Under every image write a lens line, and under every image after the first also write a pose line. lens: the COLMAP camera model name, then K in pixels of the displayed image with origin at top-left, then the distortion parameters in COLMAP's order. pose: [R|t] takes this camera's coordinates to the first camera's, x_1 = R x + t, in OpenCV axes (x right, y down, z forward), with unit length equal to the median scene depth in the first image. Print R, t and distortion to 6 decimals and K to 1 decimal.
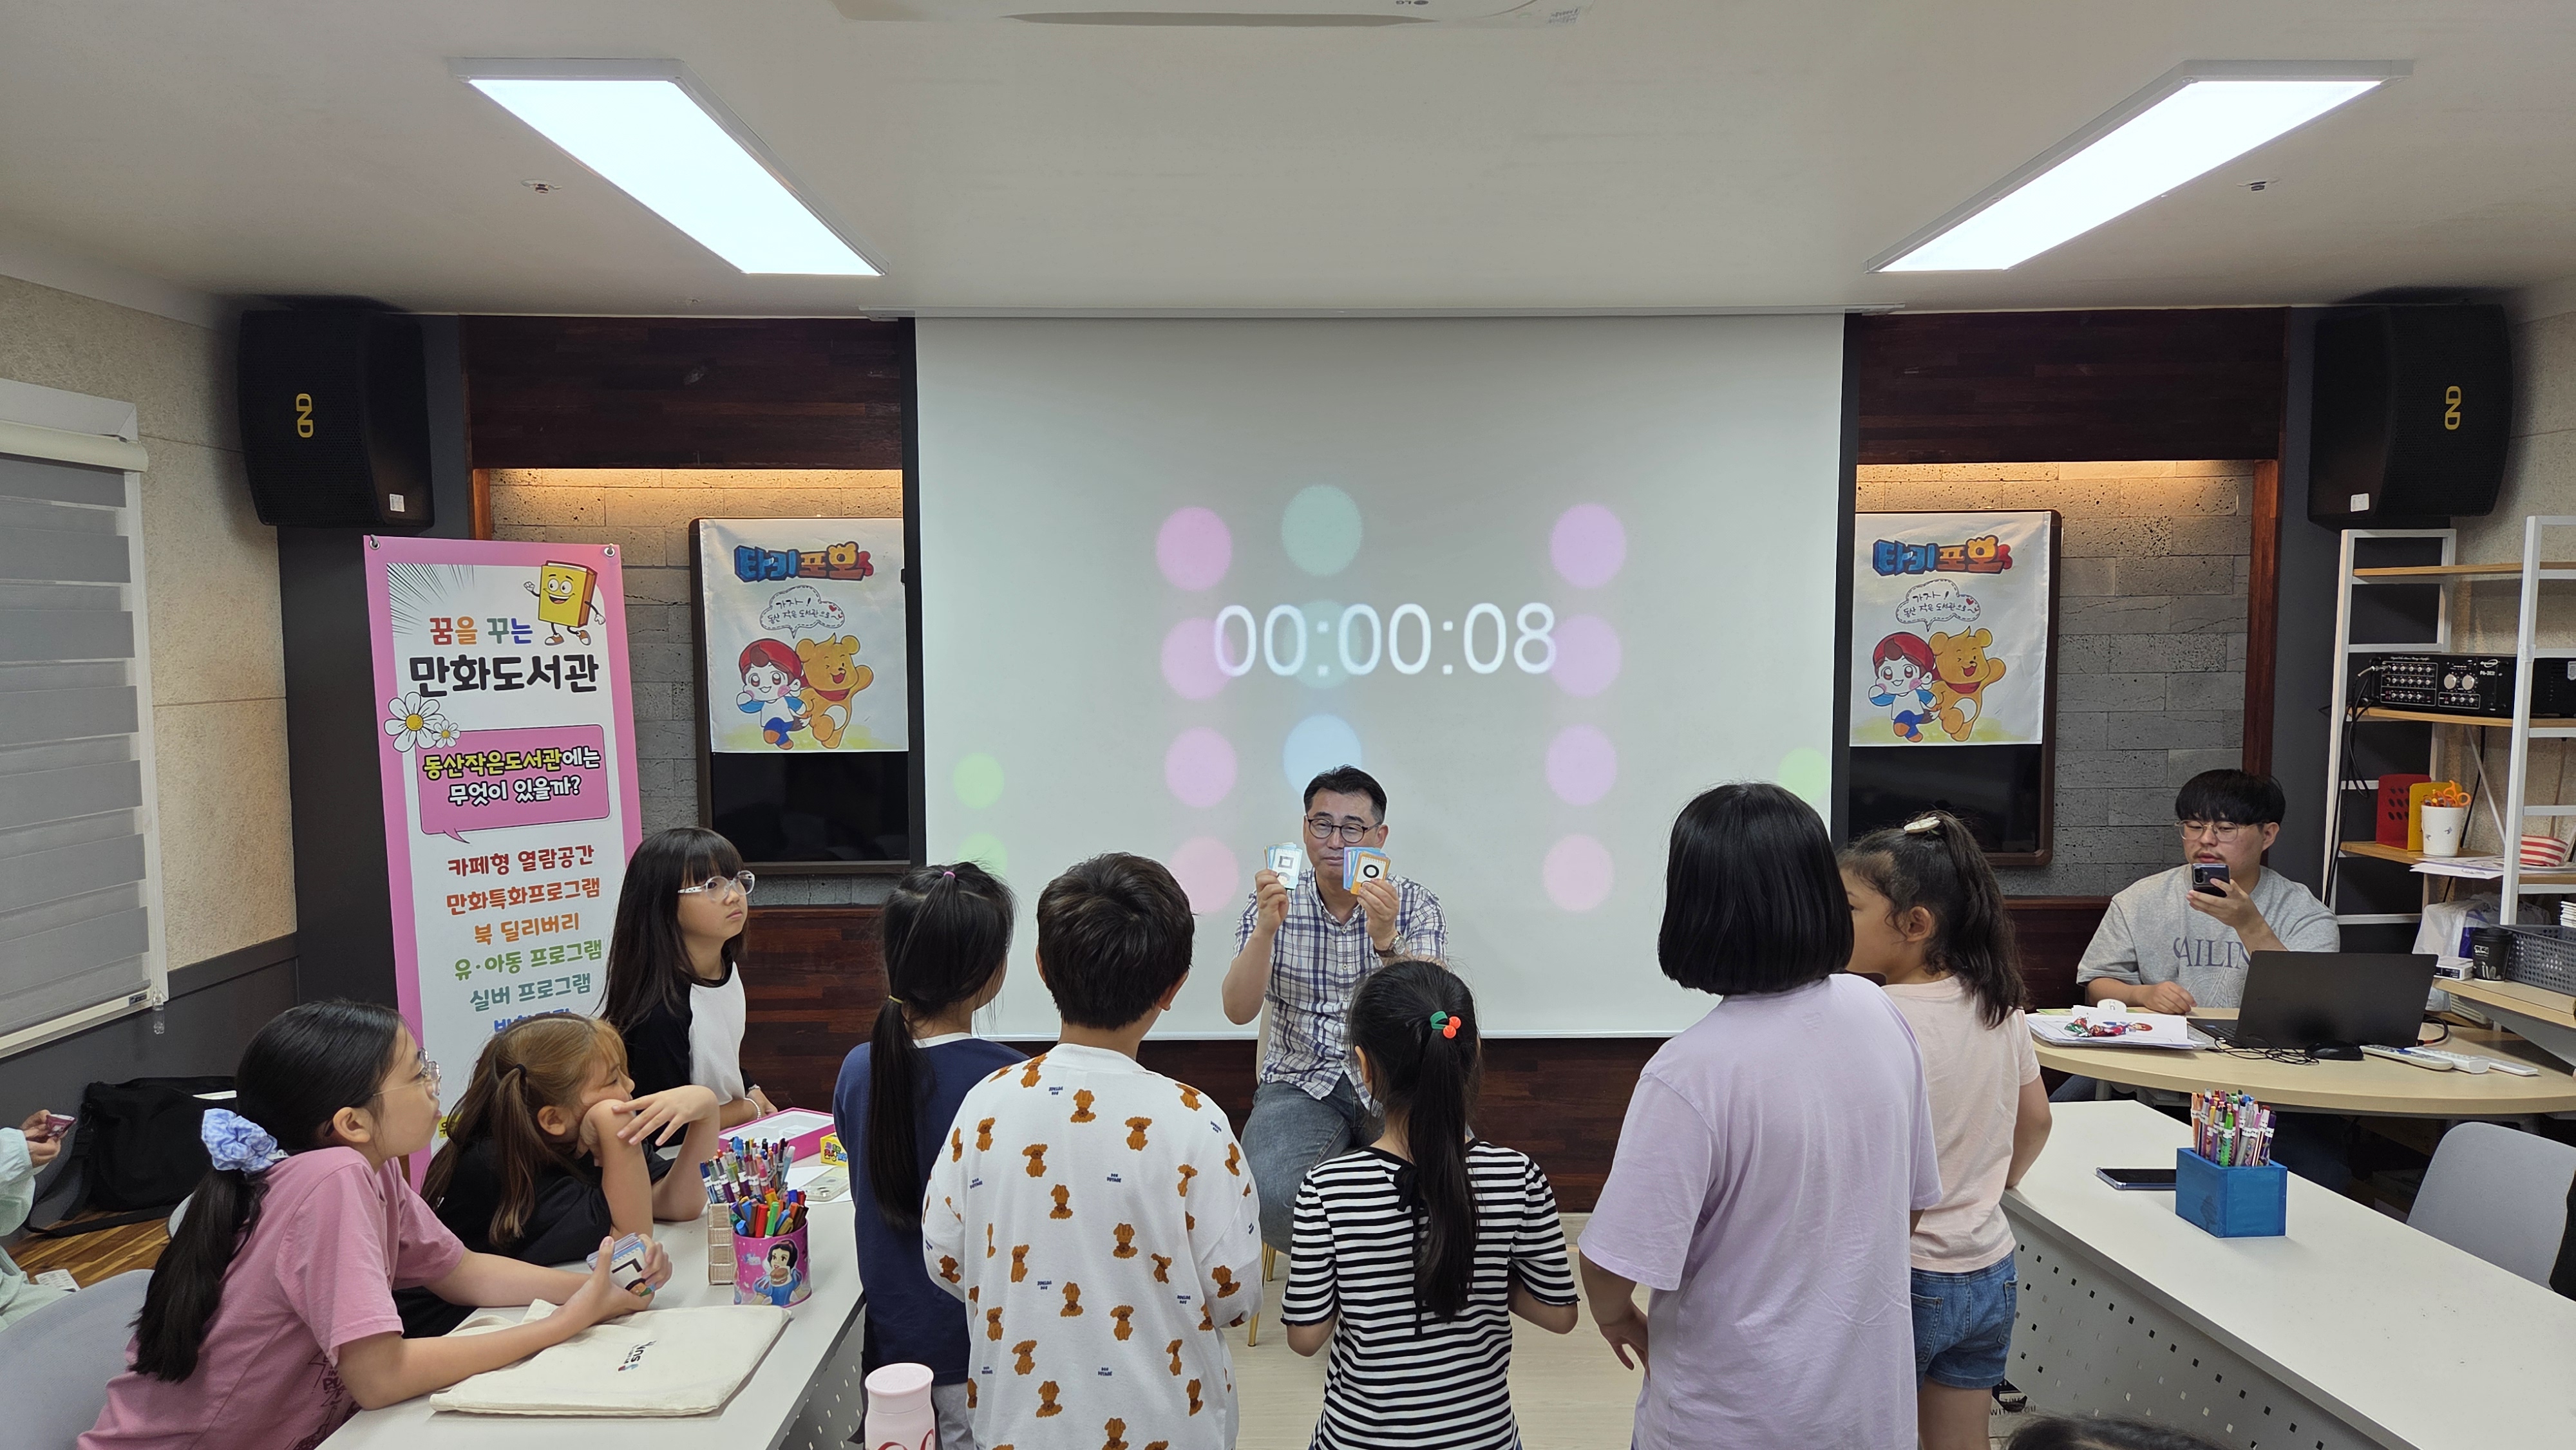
lens RADIAL K [[1782.9, 0, 1248.1], [0, 1782.9, 756.2], [0, 0, 1]] dist [0.065794, -0.055470]
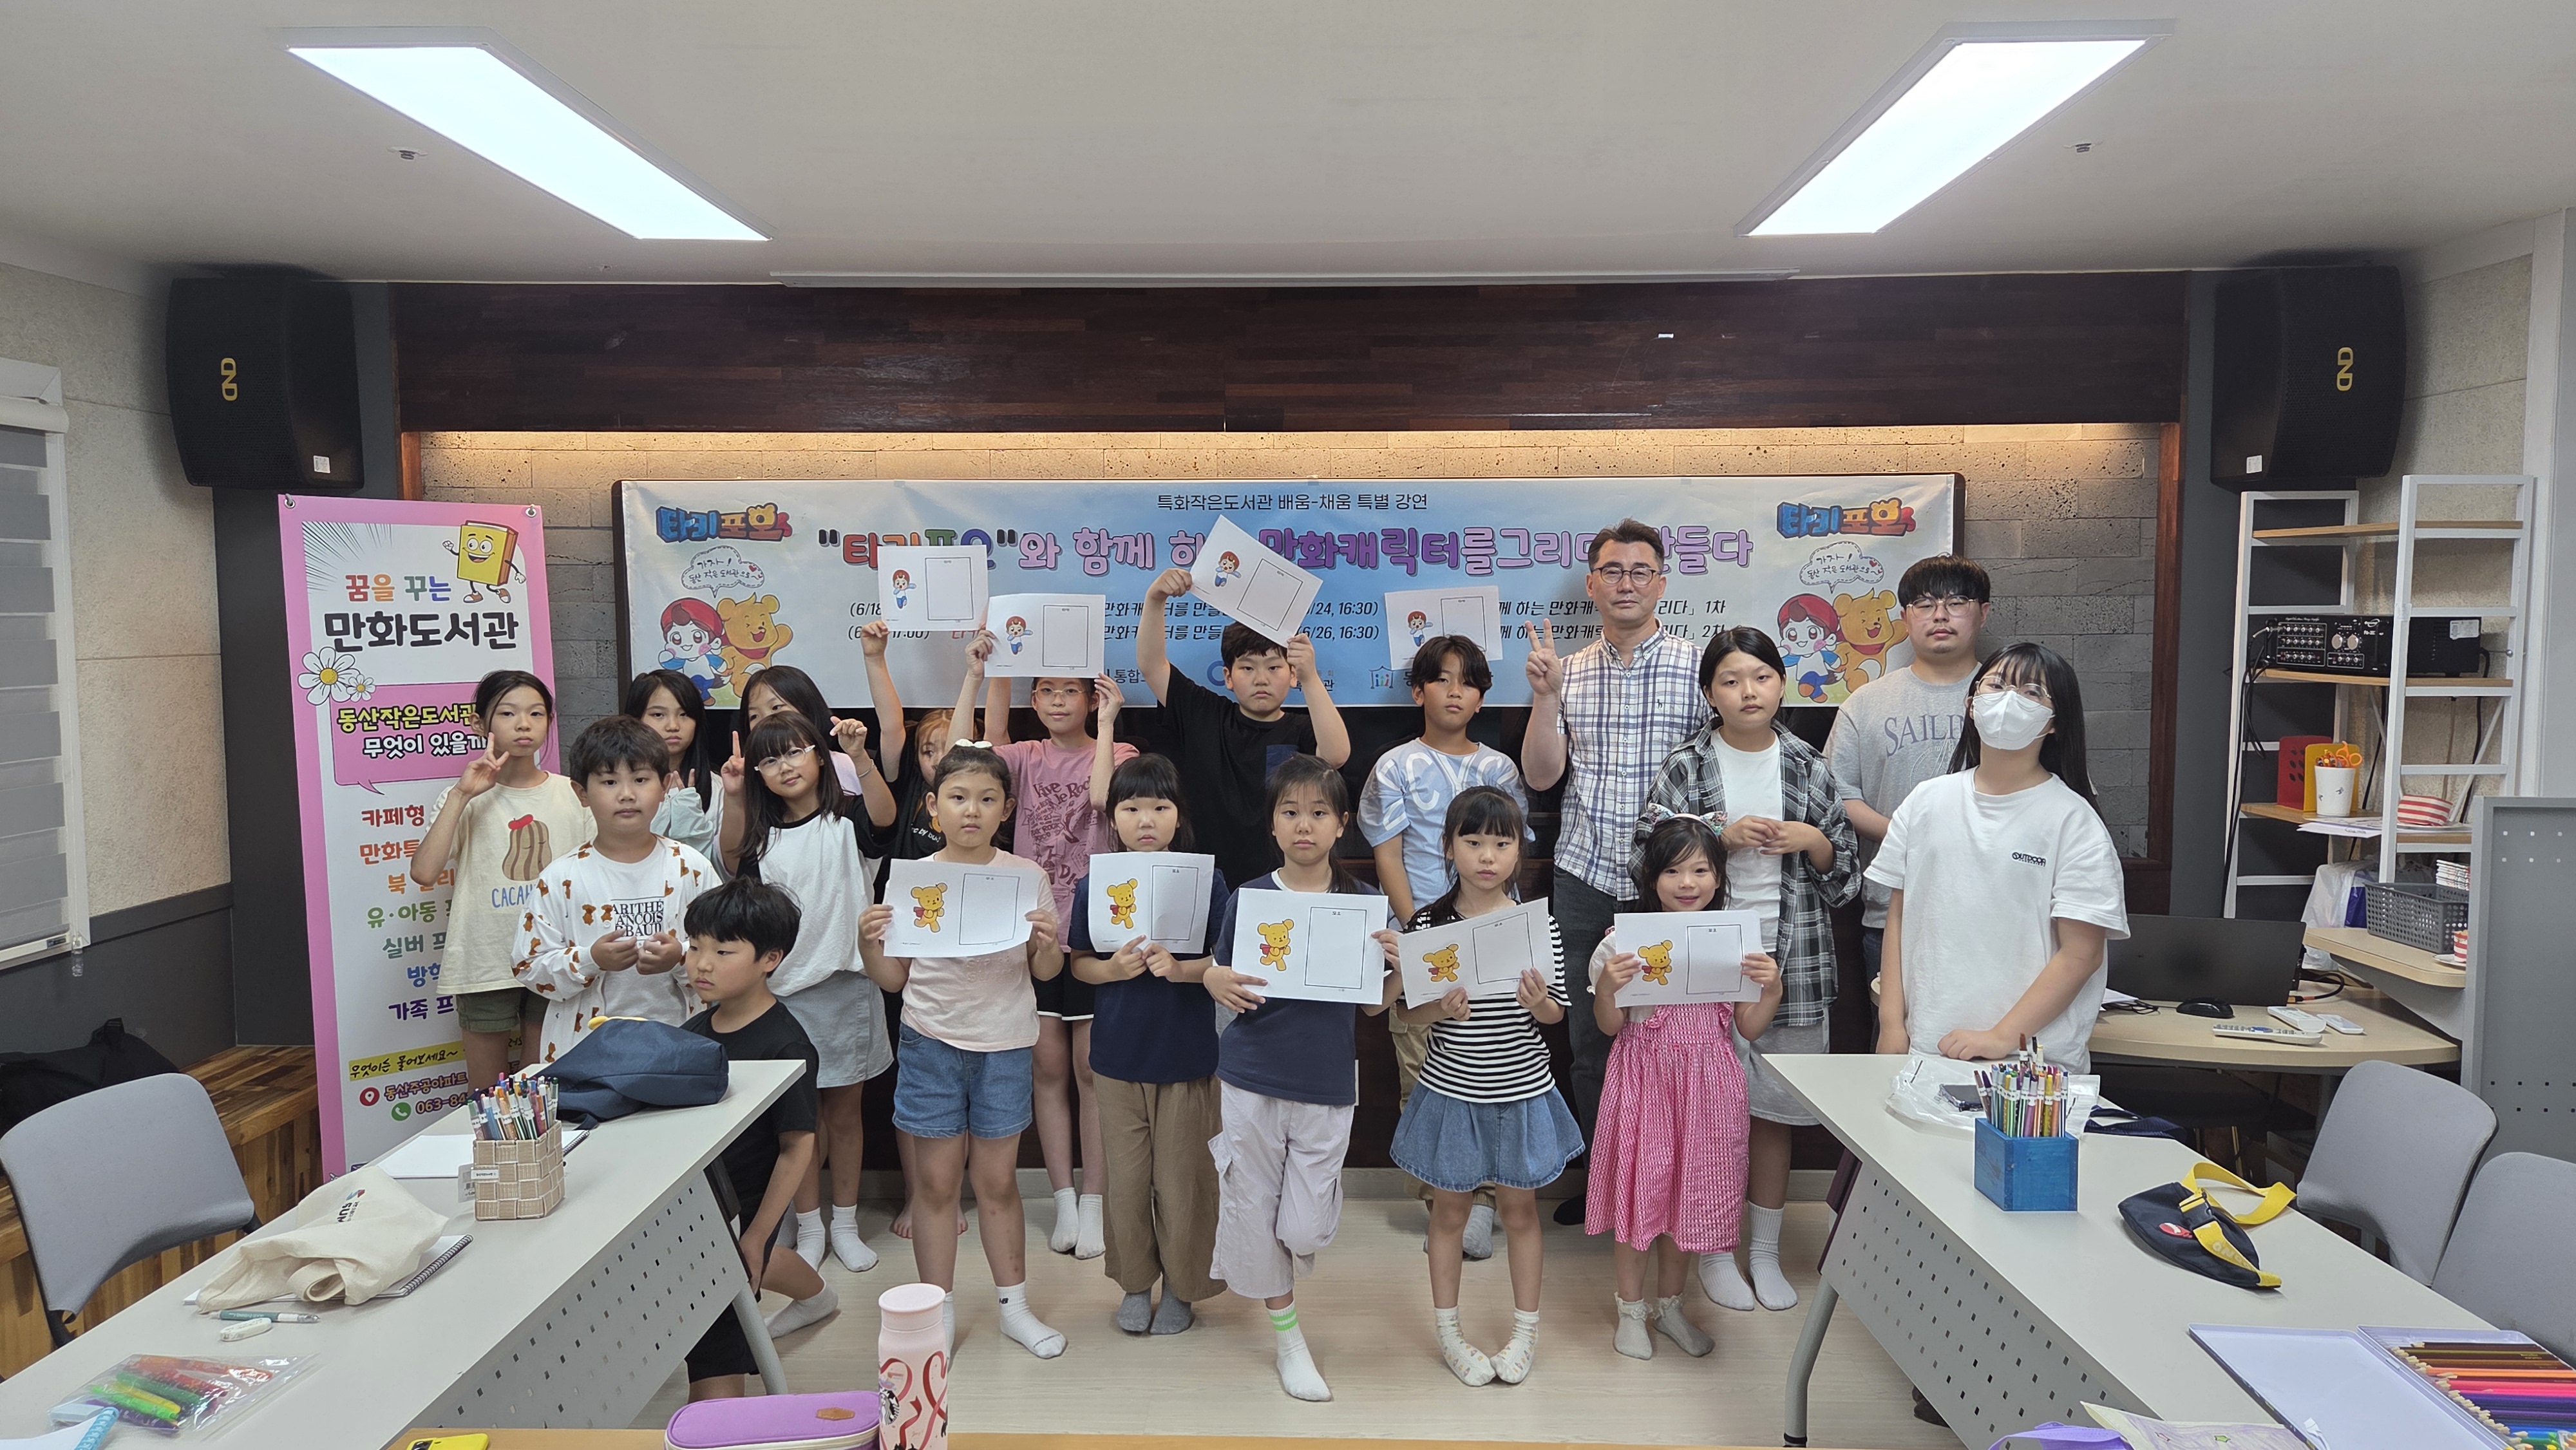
lens RADIAL K [[1782.9, 0, 1272.3], [0, 1782.9, 724.1], [0, 0, 1]] dist [0.065794, -0.055470]
pose [[0.999638, 0.003335, -0.026701, 0.096503], [-0.003479, 0.999980, -0.005349, 0.011178], [0.026683, 0.005440, 0.999629, -0.015522]]
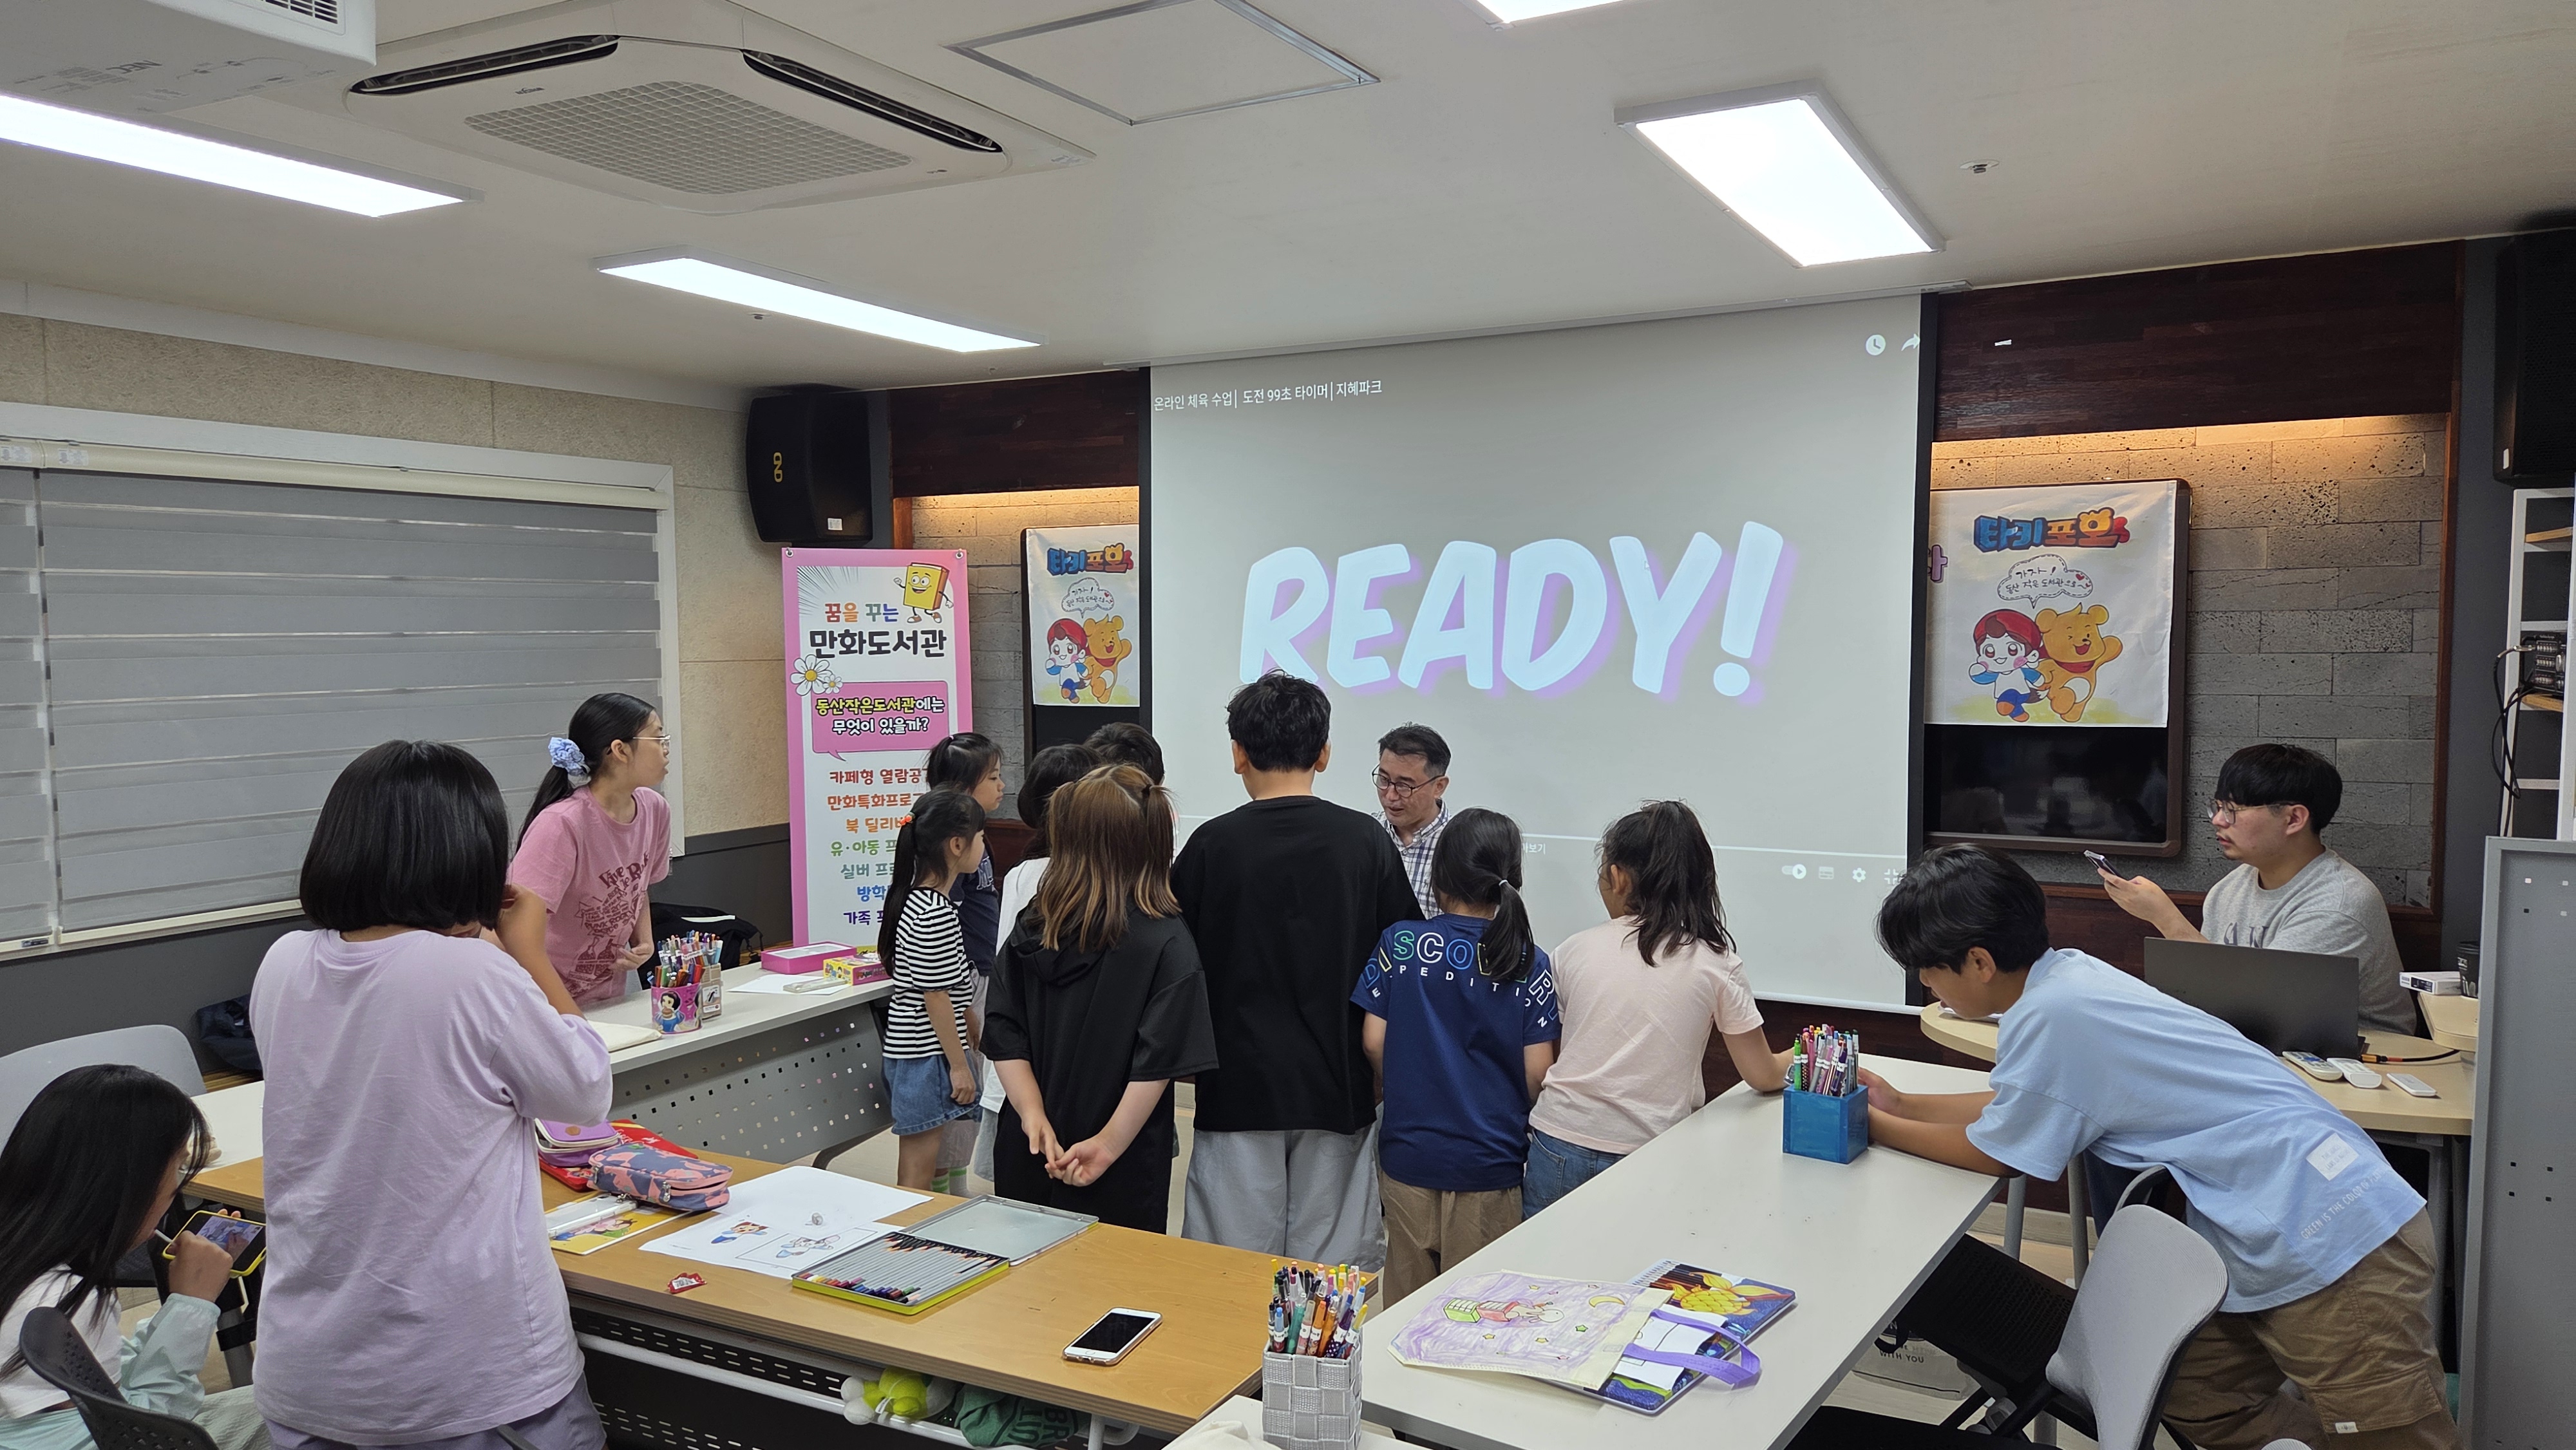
lens RADIAL K [[1782.9, 0, 1272.0], [0, 1782.9, 738.5], [0, 0, 1]] dist [0.065794, -0.055470]
pose [[0.863175, 0.031952, -0.503892, 0.546436], [-0.034802, 0.999387, 0.003756, 0.012561], [0.503704, 0.014295, 0.863758, -0.054119]]
